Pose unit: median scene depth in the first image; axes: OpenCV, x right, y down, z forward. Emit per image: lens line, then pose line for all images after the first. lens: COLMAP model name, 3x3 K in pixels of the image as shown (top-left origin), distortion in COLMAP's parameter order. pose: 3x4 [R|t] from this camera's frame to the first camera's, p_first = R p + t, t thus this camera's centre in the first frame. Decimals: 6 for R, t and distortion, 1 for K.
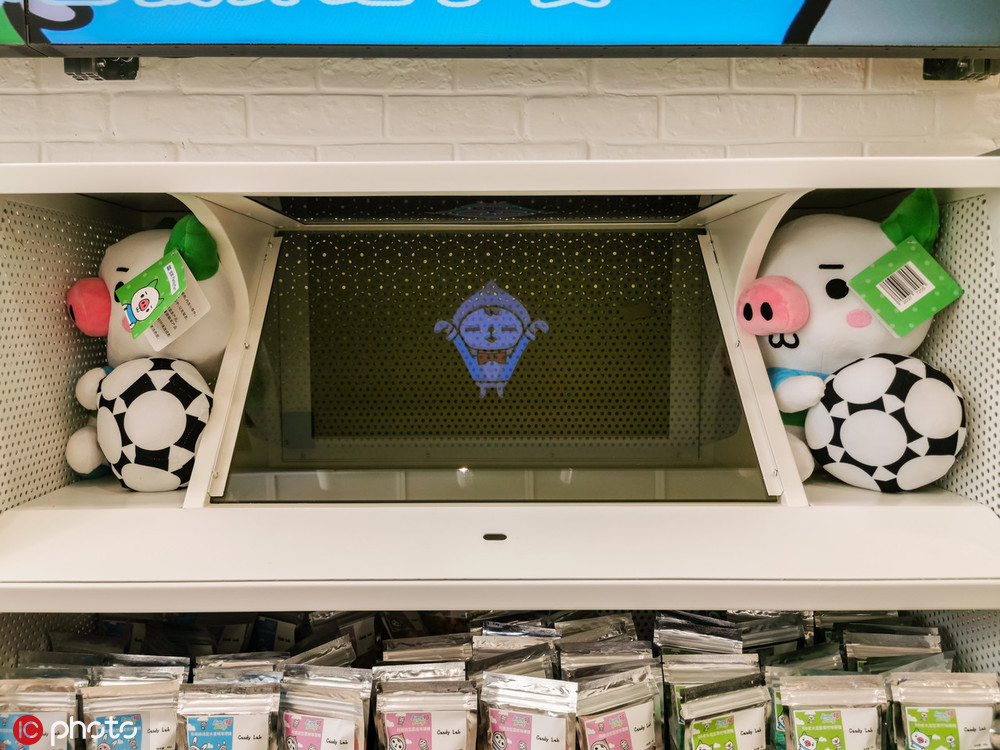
lens RADIAL K [[821.4, 0, 495.0], [0, 821.4, 397.5], [0, 0, 1]] dist [0.080307, -0.119113]
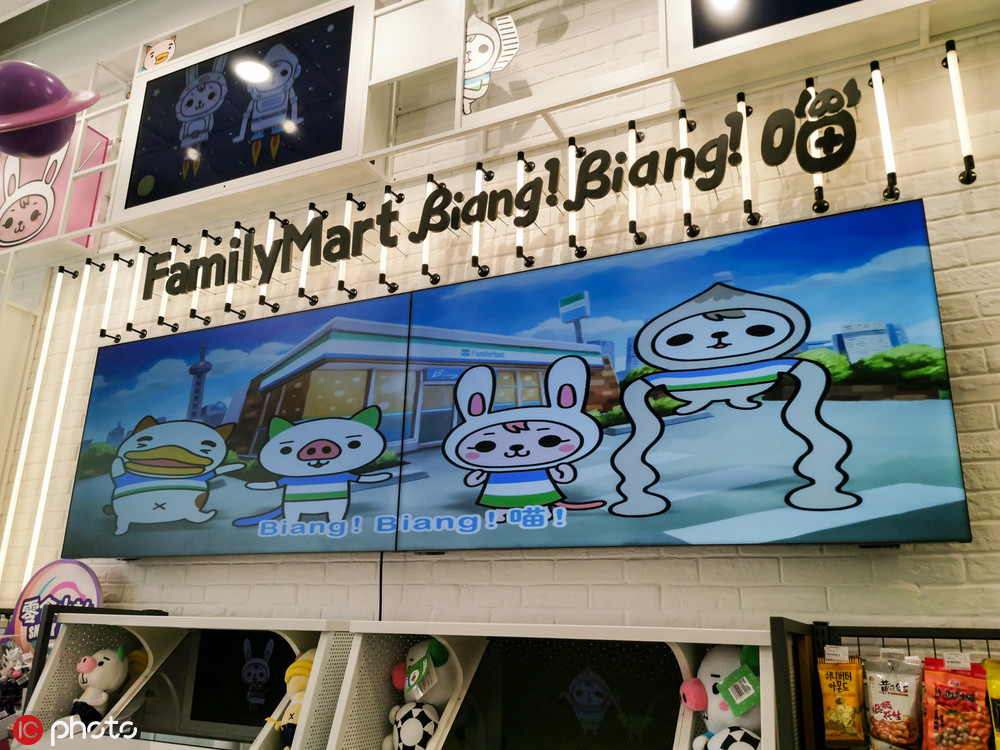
lens RADIAL K [[808.2, 0, 500.0], [0, 808.2, 375.0], [0, 0, 1]] dist [0.074610, -0.123483]
pose [[0.890783, -0.108674, -0.441243, 0.646945], [-0.075248, 0.922306, -0.379065, -0.032562], [0.448156, 0.370867, 0.813397, -0.777696]]
